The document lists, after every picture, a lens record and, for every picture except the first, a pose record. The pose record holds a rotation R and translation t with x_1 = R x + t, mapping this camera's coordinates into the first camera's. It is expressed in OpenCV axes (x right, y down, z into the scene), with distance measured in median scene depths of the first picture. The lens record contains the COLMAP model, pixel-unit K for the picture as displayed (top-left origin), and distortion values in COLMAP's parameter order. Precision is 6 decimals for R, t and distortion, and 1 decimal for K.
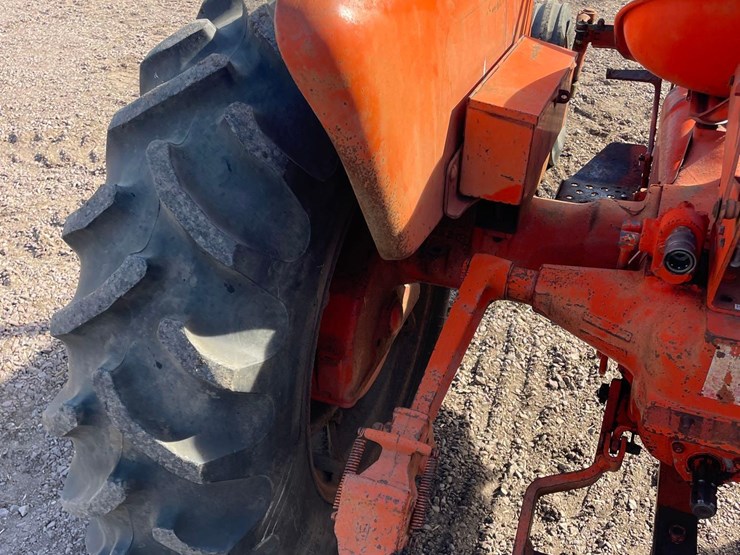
lens RADIAL K [[723.5, 0, 370.0], [0, 723.5, 277.5], [0, 0, 1]] dist [0.083964, -0.135496]
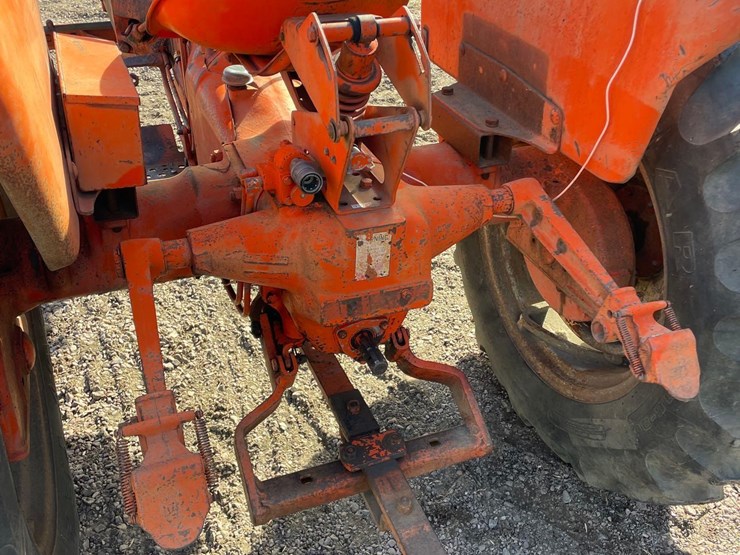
lens RADIAL K [[723.5, 0, 370.0], [0, 723.5, 277.5], [0, 0, 1]] dist [0.083964, -0.135496]
pose [[0.727147, -0.345175, 0.593389, -0.182990], [0.345601, 0.930930, 0.118019, 0.010537], [-0.593141, 0.119259, 0.796216, -0.012559]]
